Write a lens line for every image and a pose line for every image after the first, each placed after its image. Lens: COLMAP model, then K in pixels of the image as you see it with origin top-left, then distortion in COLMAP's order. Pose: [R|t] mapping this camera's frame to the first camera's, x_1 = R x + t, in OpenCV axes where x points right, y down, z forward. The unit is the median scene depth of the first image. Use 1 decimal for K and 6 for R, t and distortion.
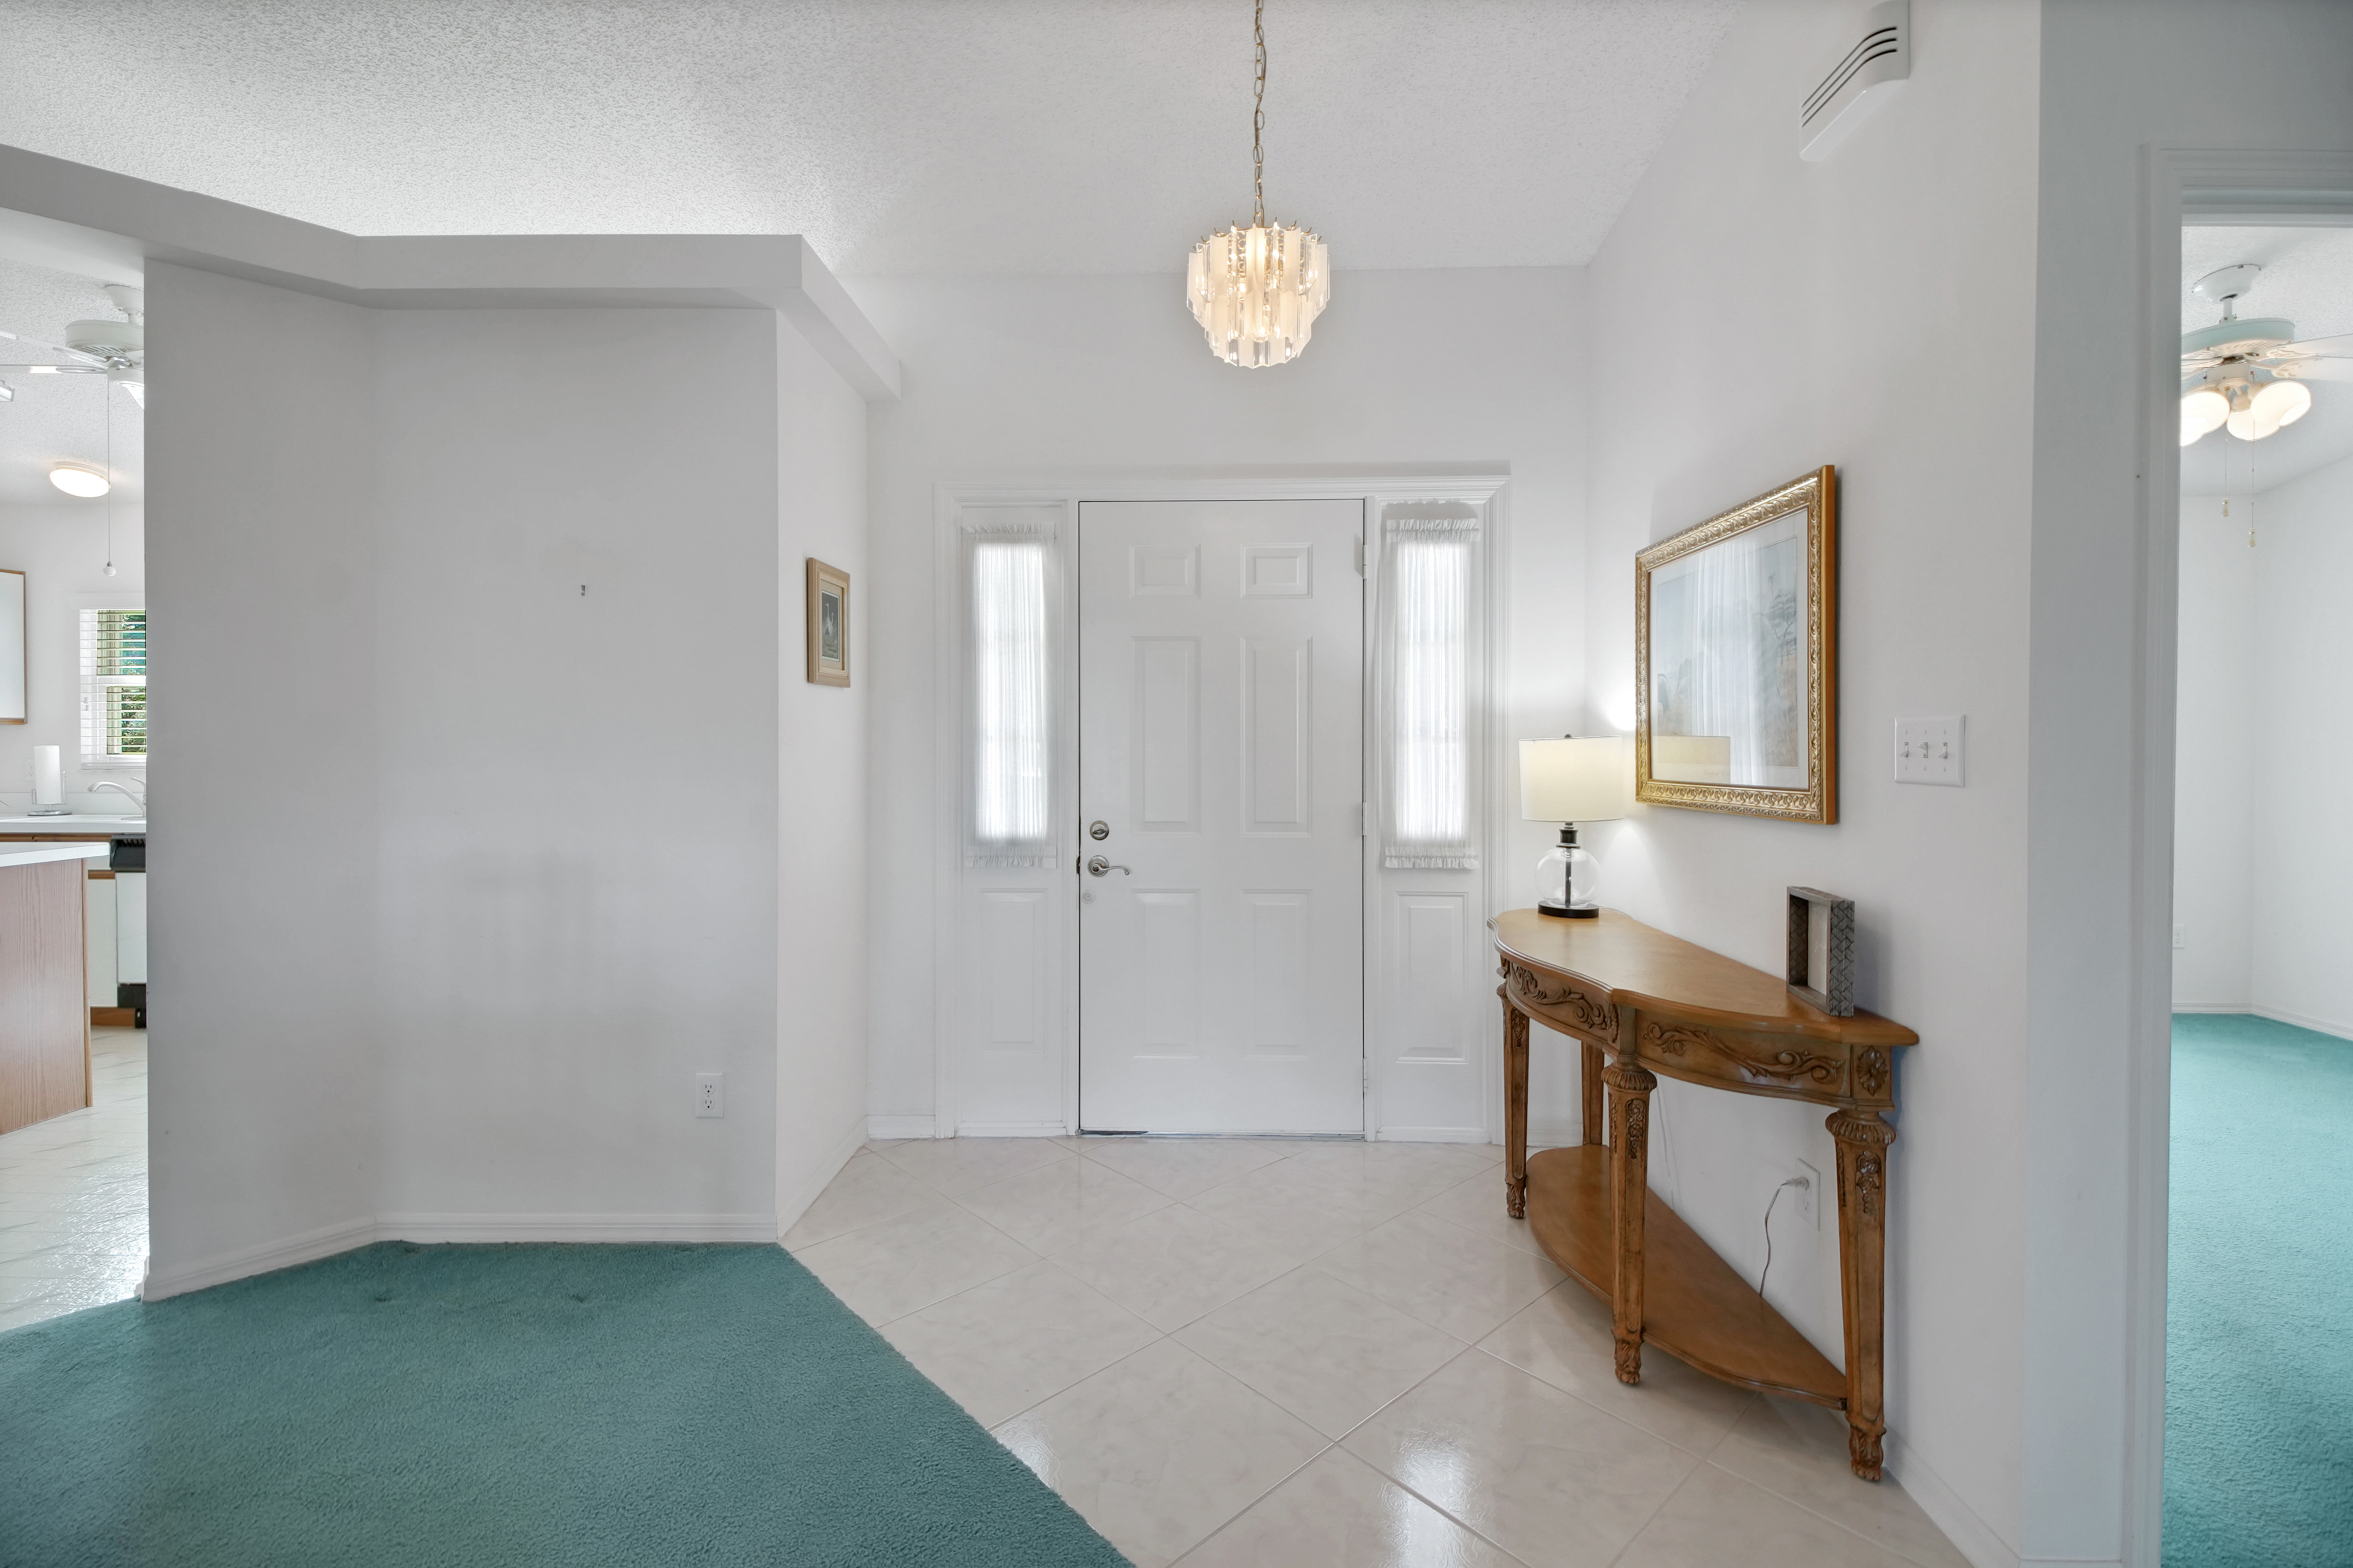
lens RADIAL K [[1030.5, 0, 1173.2], [0, 1030.5, 747.2], [0, 0, 1]] dist [0.034661, -0.014654]
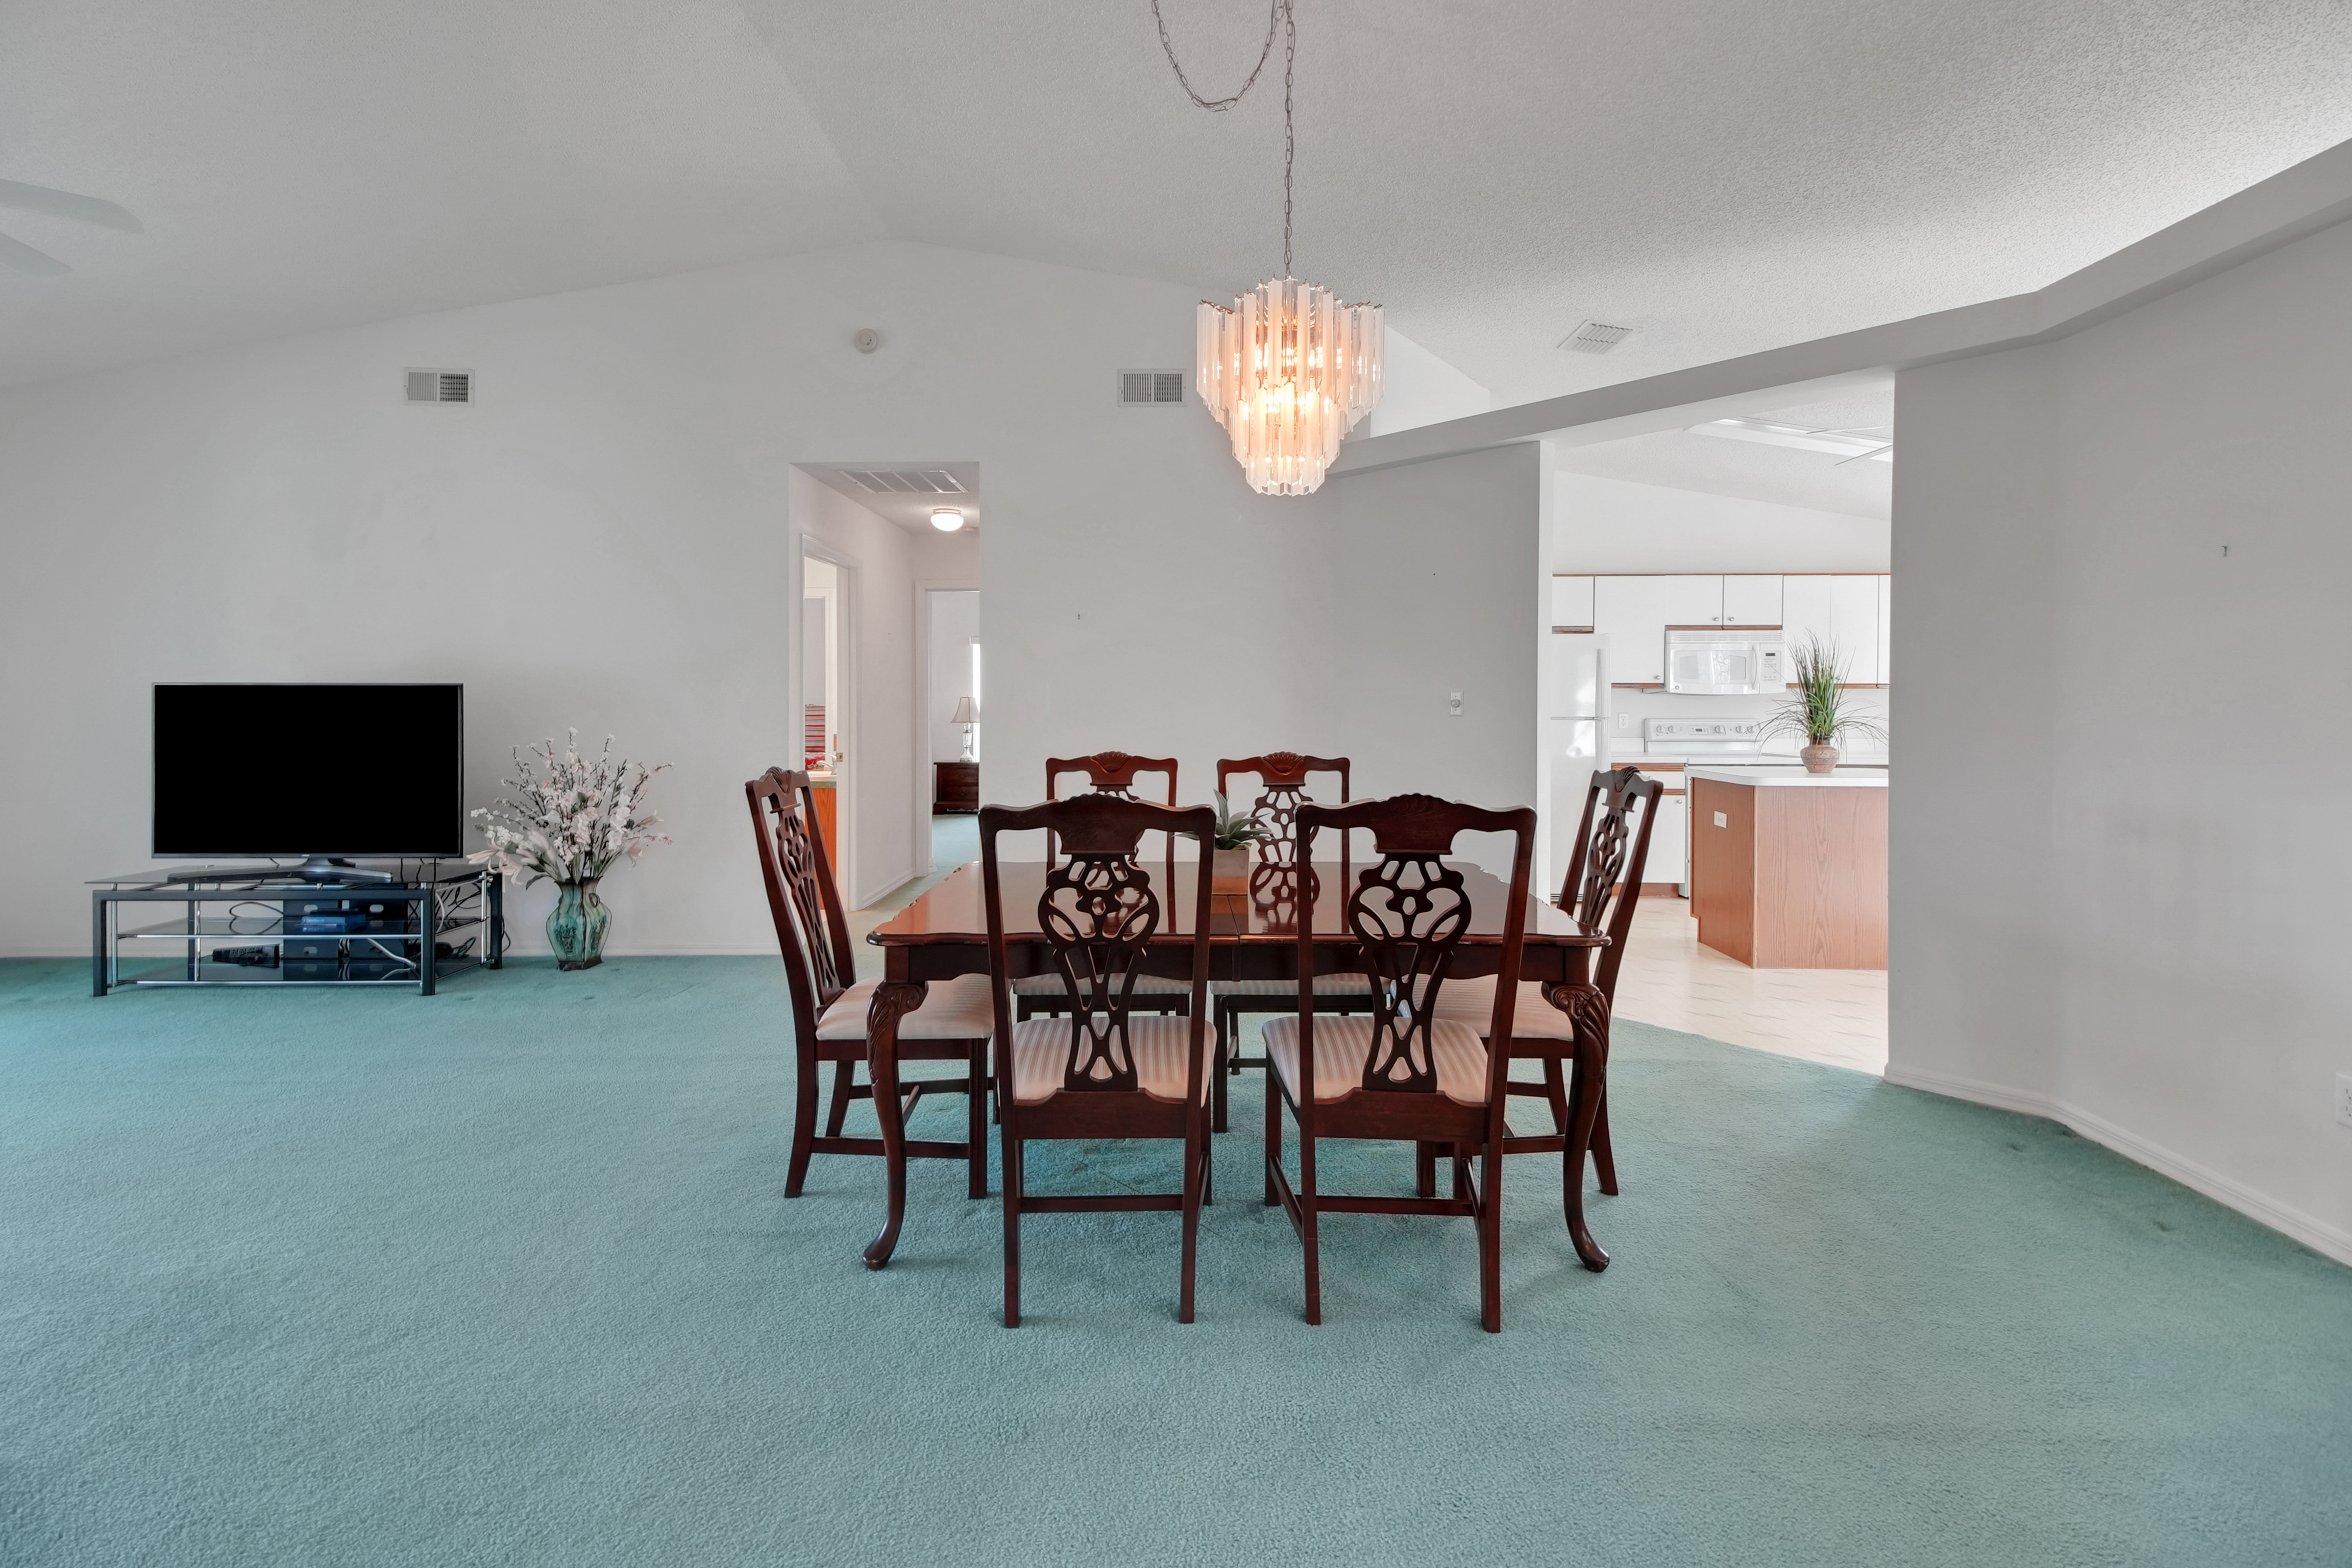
lens RADIAL K [[1030.1, 0, 1179.3], [0, 1030.1, 707.3], [0, 0, 1]] dist [0.034661, -0.014654]
pose [[0.006389, 0.007655, -0.999950, 0.382094], [-0.007783, 0.999941, 0.007605, -0.001469], [0.999949, 0.007734, 0.006449, -0.007370]]
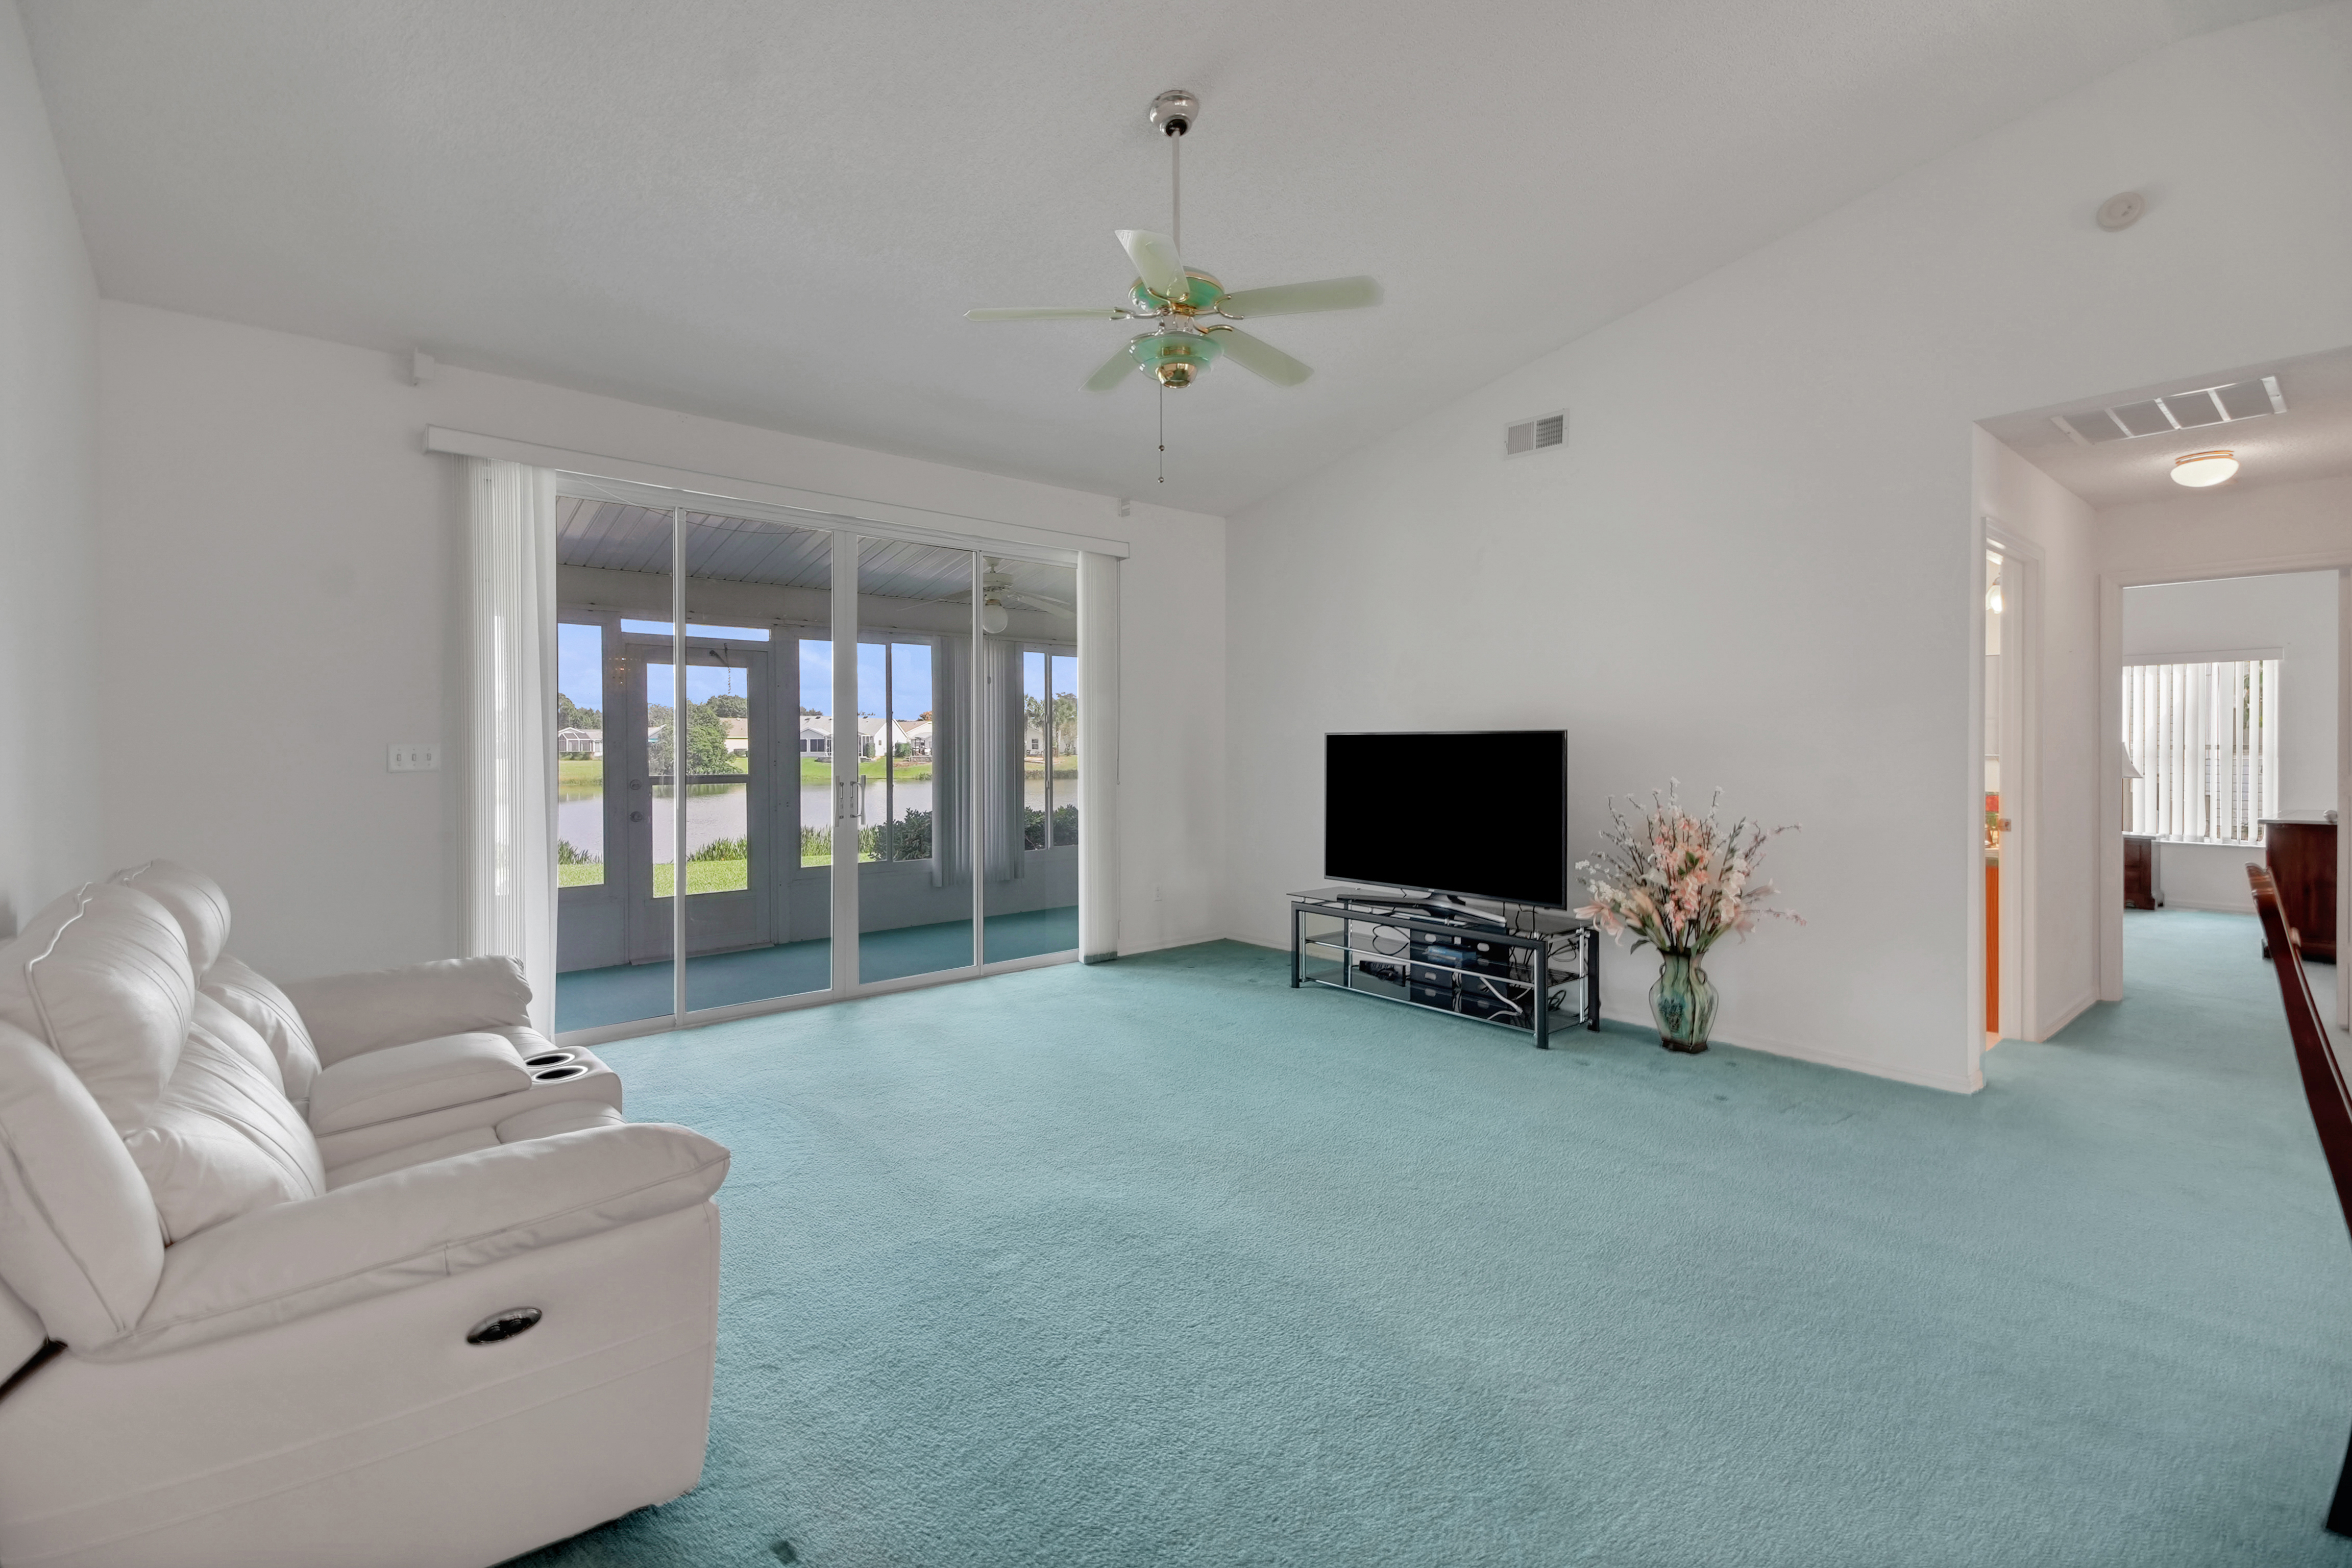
lens RADIAL K [[1030.1, 0, 1160.6], [0, 1030.1, 744.9], [0, 0, 1]] dist [0.034661, -0.014654]
pose [[-0.760241, 0.001030, -0.649640, 0.236360], [-0.002720, 0.999985, 0.004769, -0.000873], [0.649635, 0.005393, -0.760227, -0.306286]]
